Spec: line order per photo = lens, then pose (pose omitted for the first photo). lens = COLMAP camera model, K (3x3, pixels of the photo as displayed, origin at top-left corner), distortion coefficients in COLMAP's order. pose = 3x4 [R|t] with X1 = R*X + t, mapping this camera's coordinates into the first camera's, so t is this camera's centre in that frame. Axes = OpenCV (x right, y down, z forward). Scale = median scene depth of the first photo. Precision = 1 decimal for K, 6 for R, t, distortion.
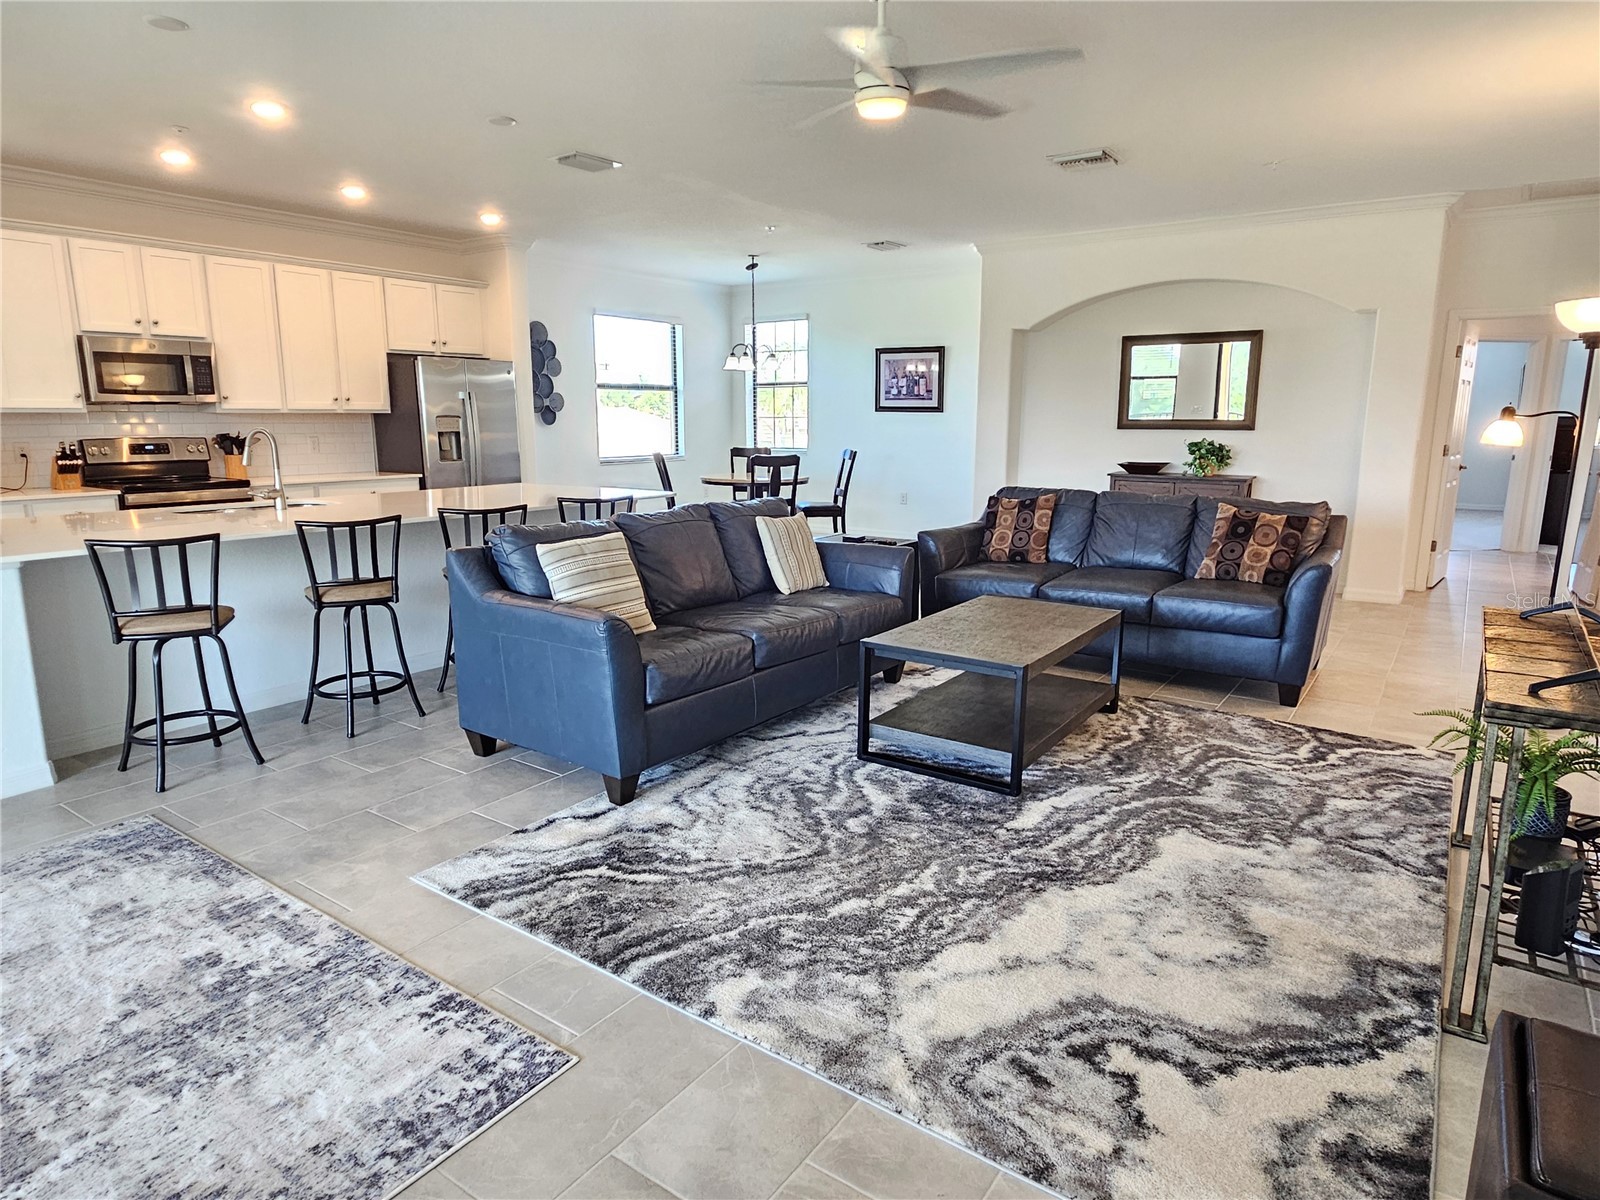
lens RADIAL K [[947.4, 0, 796.0], [0, 947.4, 594.6], [0, 0, 1]] dist [0.001127, -0.000847]
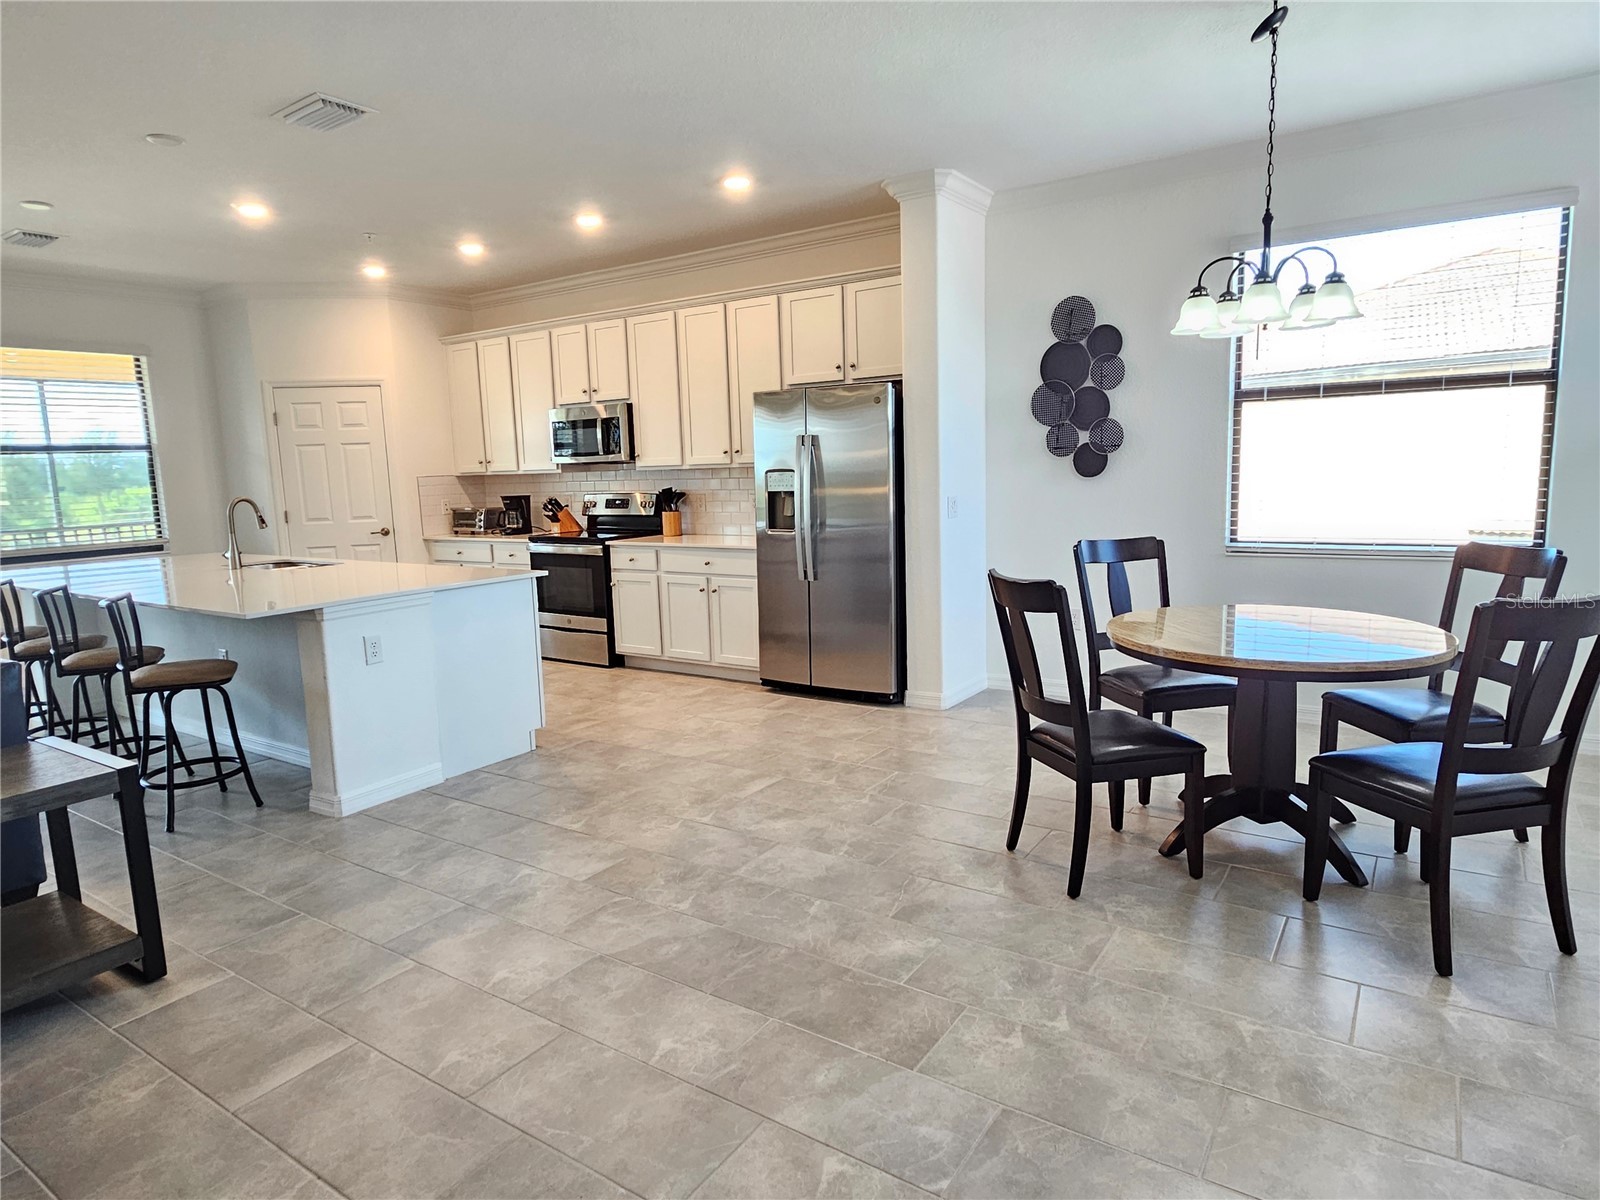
lens RADIAL K [[947.4, 0, 792.0], [0, 947.4, 591.7], [0, 0, 1]] dist [0.001127, -0.000847]
pose [[0.025964, 0.132755, -0.990809, 0.476274], [-0.155993, 0.979539, 0.127157, -0.246849], [0.987417, 0.151258, 0.046141, 1.277098]]
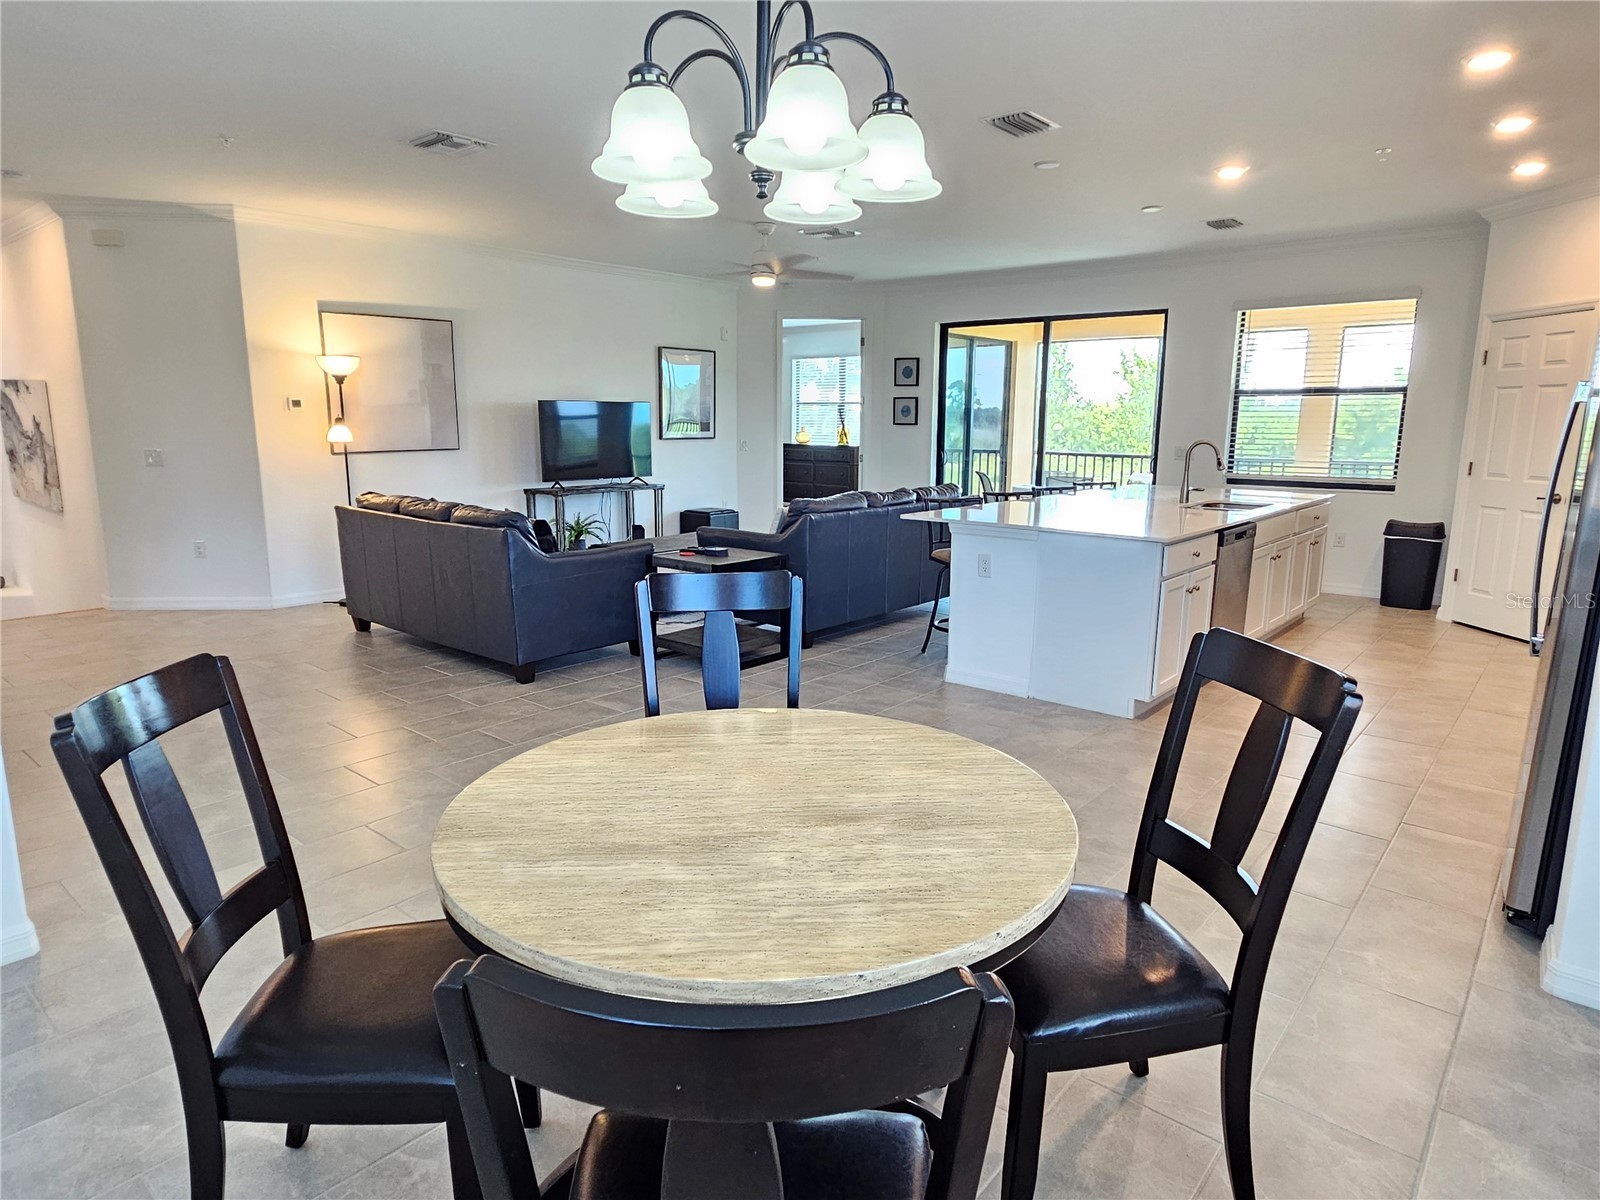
lens RADIAL K [[947.4, 0, 796.0], [0, 947.4, 592.5], [0, 0, 1]] dist [0.001127, -0.000847]
pose [[-0.996036, -0.023617, 0.085762, -0.102689], [0.009150, 0.931799, 0.362859, -0.358271], [-0.088483, 0.362206, -0.927889, 1.823562]]
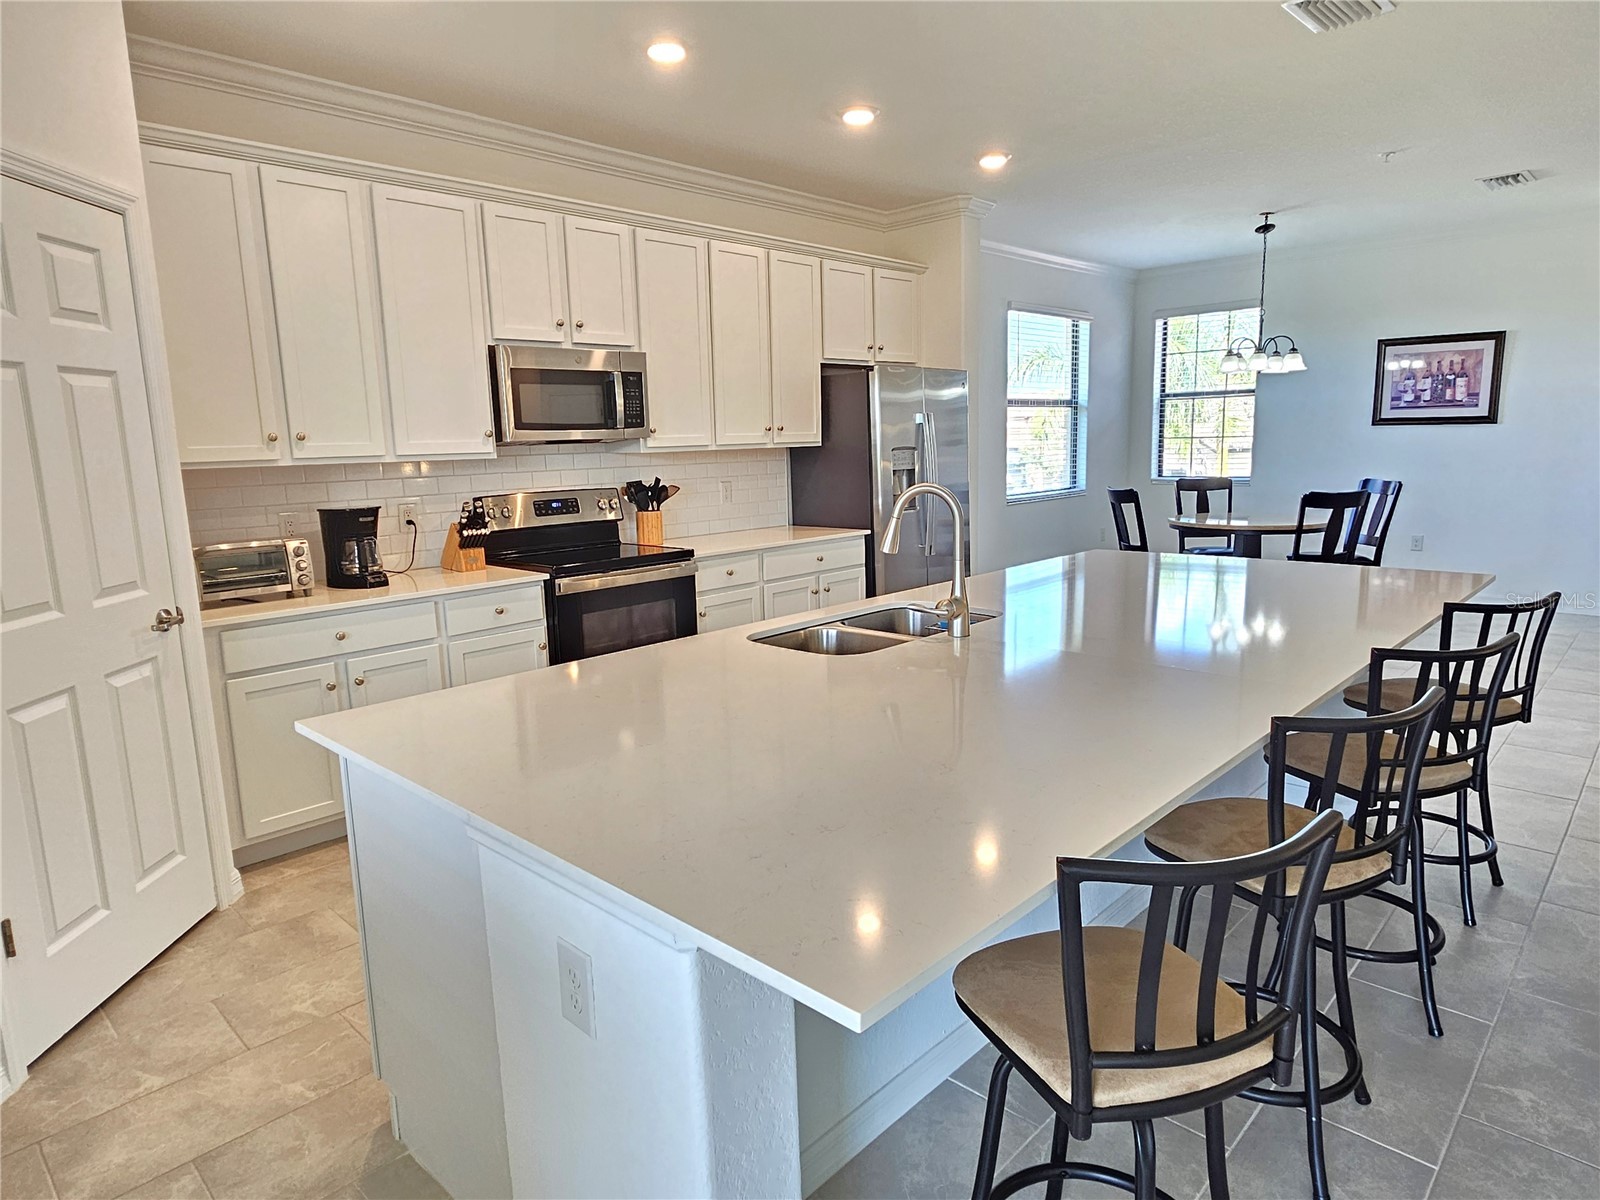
lens RADIAL K [[947.4, 0, 794.2], [0, 947.4, 602.7], [0, 0, 1]] dist [0.001127, -0.000847]
pose [[0.988368, -0.001832, -0.152068, -0.438880], [-0.000257, 0.999906, -0.013716, -0.079891], [0.152078, 0.013596, 0.988275, 0.363182]]
